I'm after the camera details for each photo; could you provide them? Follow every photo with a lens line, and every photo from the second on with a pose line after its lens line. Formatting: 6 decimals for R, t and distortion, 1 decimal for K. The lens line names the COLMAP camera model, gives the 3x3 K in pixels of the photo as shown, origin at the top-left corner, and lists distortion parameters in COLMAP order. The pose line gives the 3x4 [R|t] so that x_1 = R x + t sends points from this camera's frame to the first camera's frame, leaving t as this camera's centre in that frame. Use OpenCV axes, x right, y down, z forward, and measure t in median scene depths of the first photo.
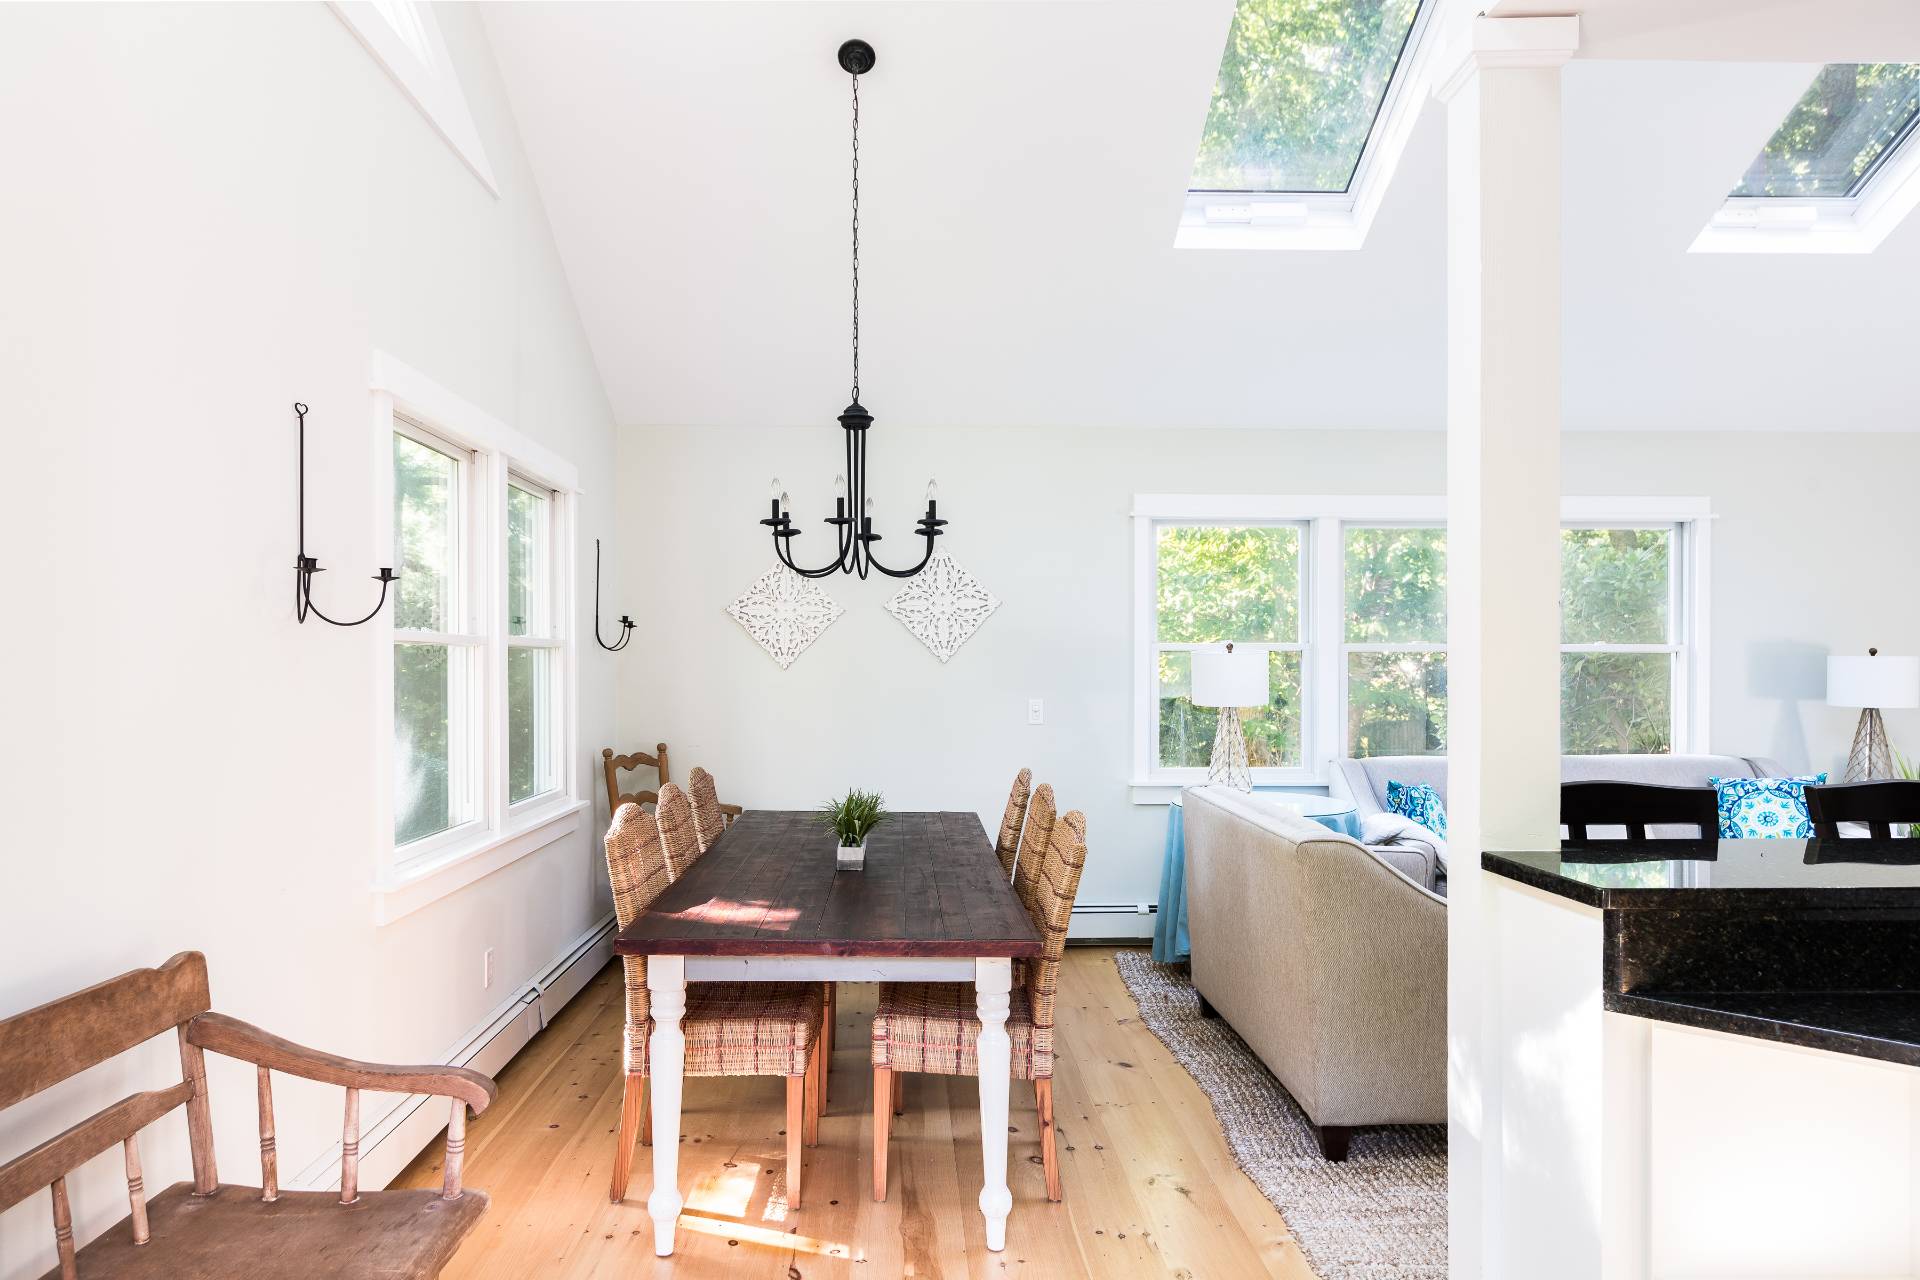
lens RADIAL K [[989.5, 0, 955.6], [0, 989.5, 649.6], [0, 0, 1]] dist [-0.002761, 0.001370]
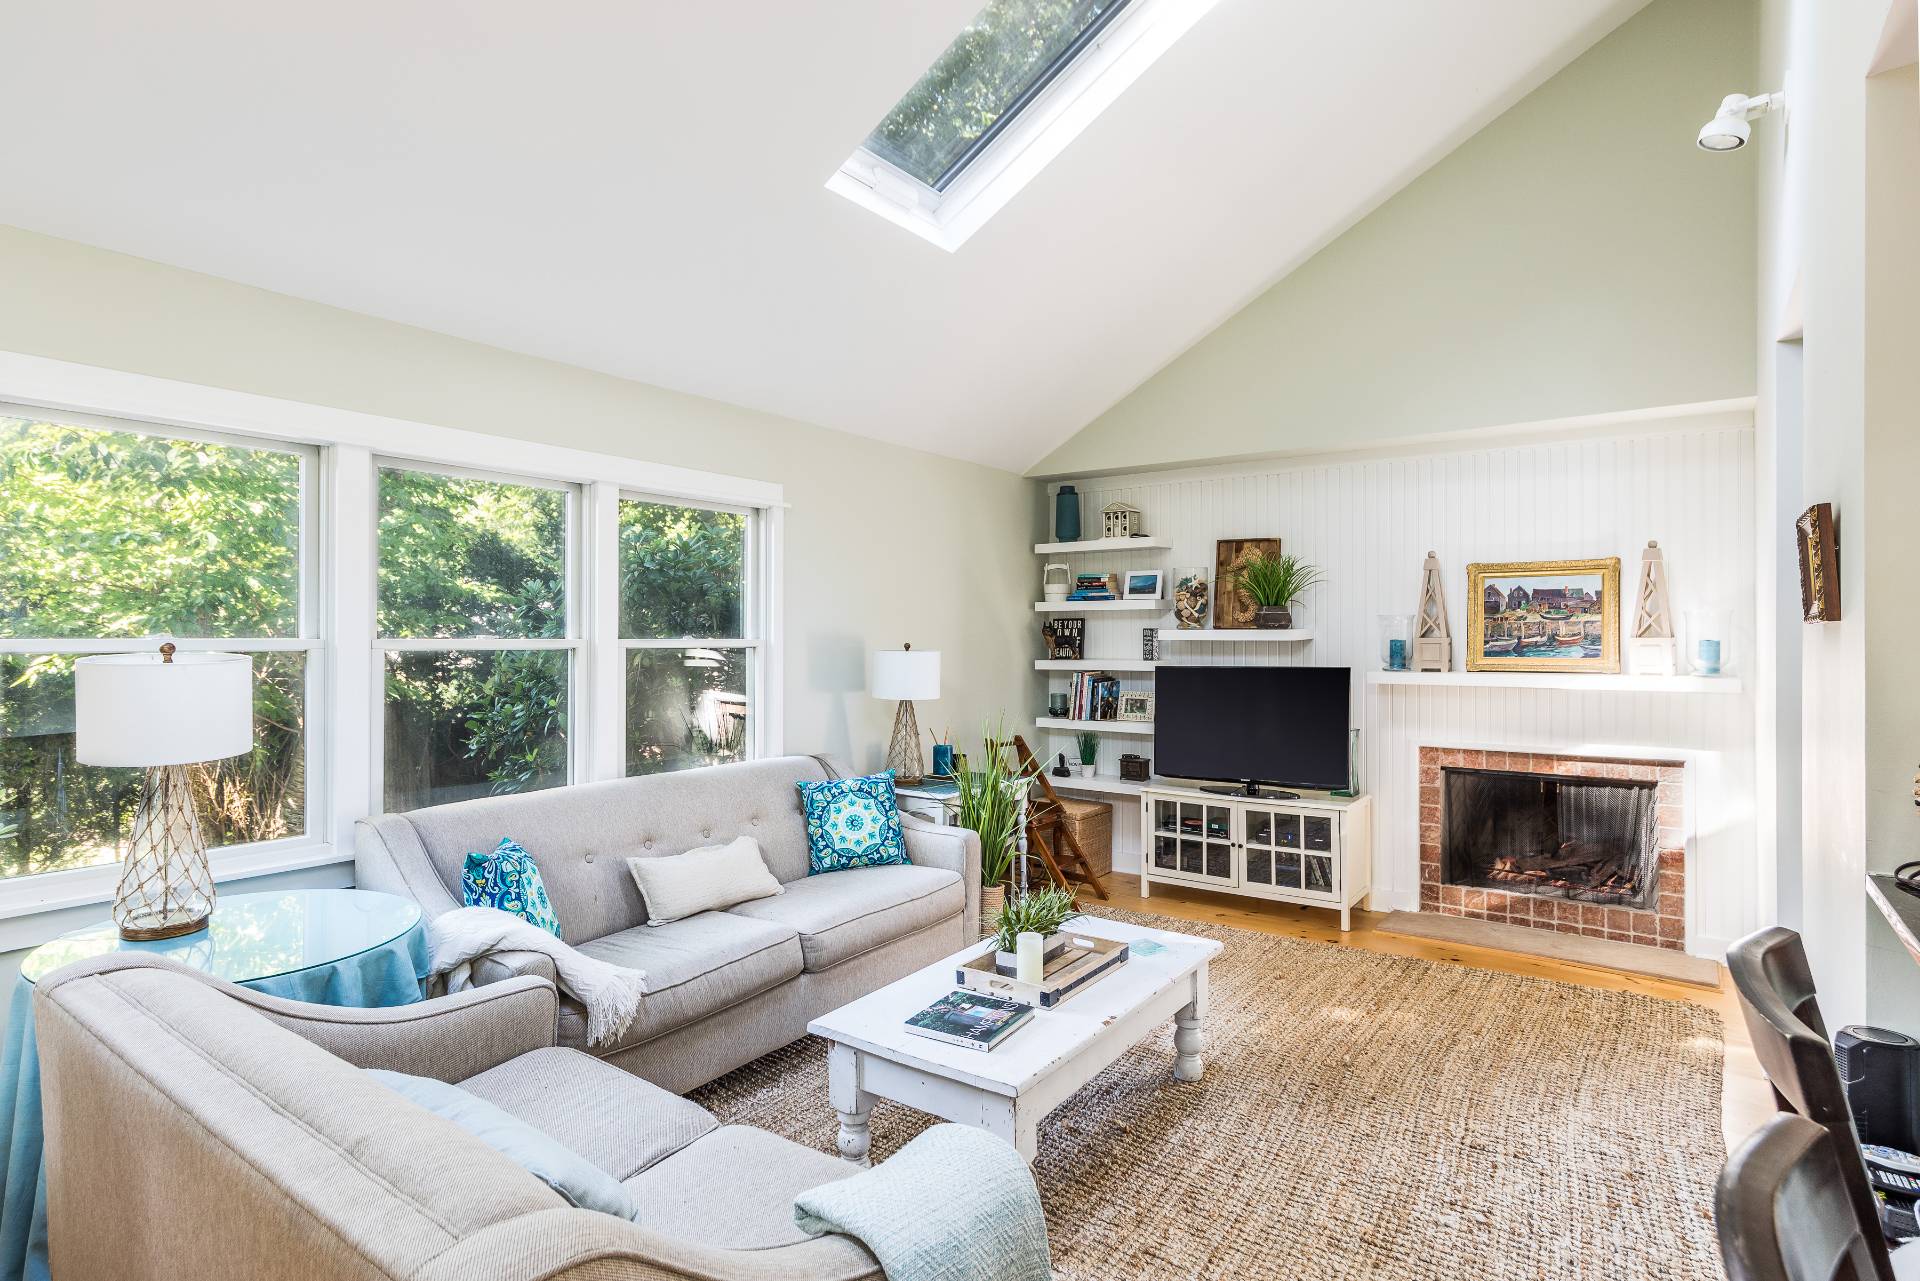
lens RADIAL K [[989.5, 0, 948.1], [0, 989.5, 636.7], [0, 0, 1]] dist [-0.002761, 0.001370]
pose [[0.587226, -0.003656, 0.809415, 0.084789], [-0.001476, 0.999983, 0.005587, -0.013527], [-0.809422, -0.004475, 0.587210, 0.318252]]
